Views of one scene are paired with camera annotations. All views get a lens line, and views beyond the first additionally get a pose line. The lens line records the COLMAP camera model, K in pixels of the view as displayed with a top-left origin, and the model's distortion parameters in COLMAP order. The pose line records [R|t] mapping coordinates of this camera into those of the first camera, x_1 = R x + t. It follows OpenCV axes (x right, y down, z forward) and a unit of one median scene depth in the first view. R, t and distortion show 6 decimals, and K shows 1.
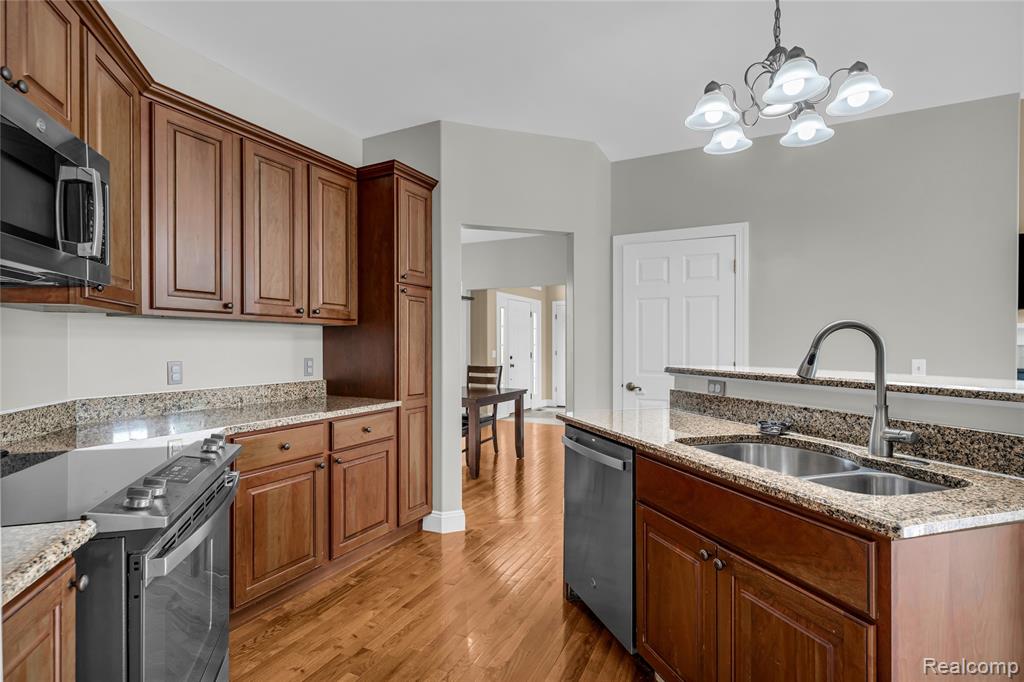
lens RADIAL K [[477.9, 0, 507.8], [0, 477.9, 346.2], [0, 0, 1]] dist [-0.009350, -0.000460]
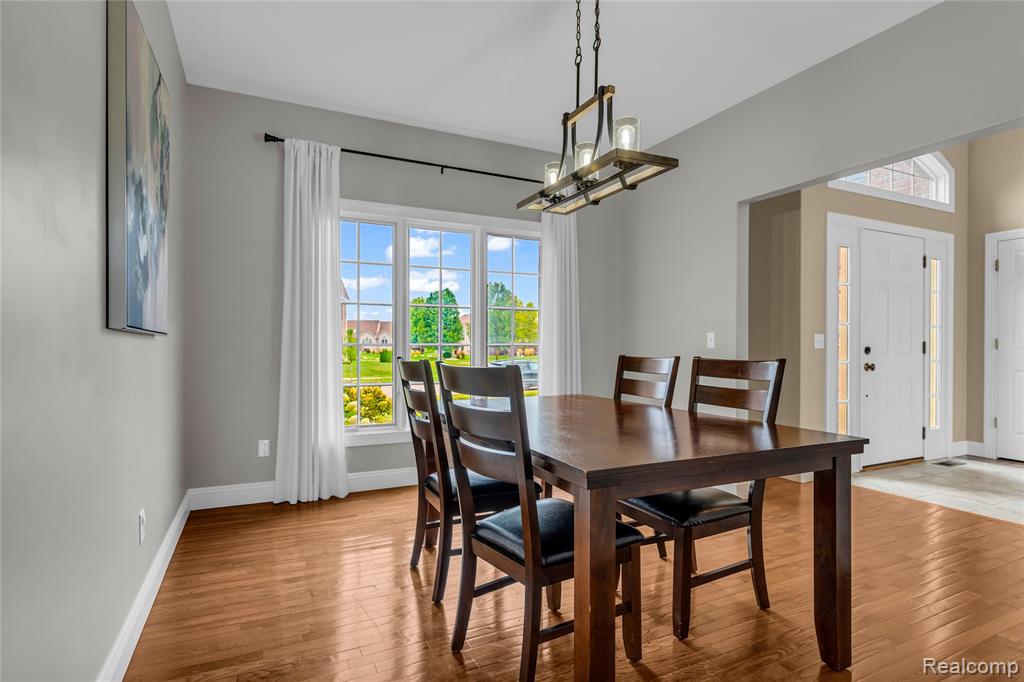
lens RADIAL K [[508.0, 0, 504.7], [0, 508.0, 345.1], [0, 0, 1]] dist [-0.000842, -0.000093]
pose [[0.786388, 0.006001, -0.617703, 0.053694], [-0.005235, 0.999982, 0.003051, 0.028393], [0.617710, 0.000834, 0.786405, 0.559407]]
